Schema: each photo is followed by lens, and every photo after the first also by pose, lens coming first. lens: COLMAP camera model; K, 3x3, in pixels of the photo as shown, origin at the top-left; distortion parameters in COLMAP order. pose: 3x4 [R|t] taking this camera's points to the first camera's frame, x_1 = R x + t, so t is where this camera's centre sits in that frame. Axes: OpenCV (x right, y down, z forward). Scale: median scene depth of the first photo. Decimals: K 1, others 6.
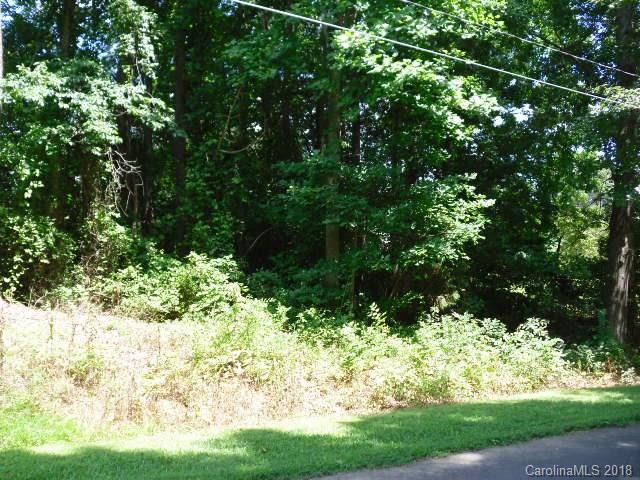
lens RADIAL K [[669.2, 0, 304.1], [0, 669.2, 257.3], [0, 0, 1]] dist [-0.206239, 0.224880]
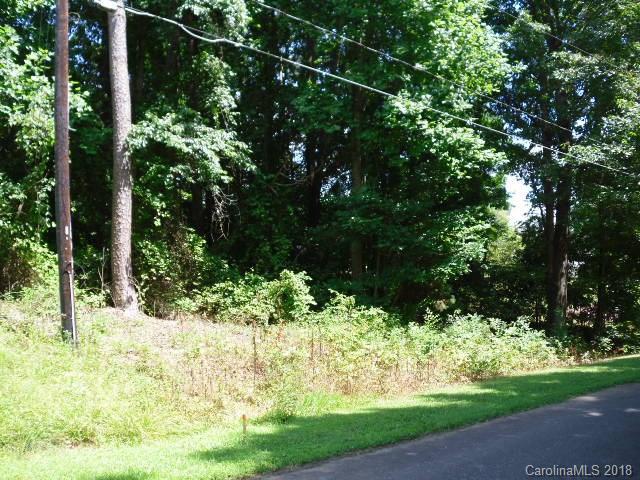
lens RADIAL K [[669.2, 0, 304.1], [0, 669.2, 257.3], [0, 0, 1]] dist [-0.206239, 0.224880]
pose [[0.976125, -0.001380, 0.217203, -0.403690], [0.002040, 0.999994, -0.002814, -0.028085], [-0.217198, 0.003190, 0.976122, -0.234165]]
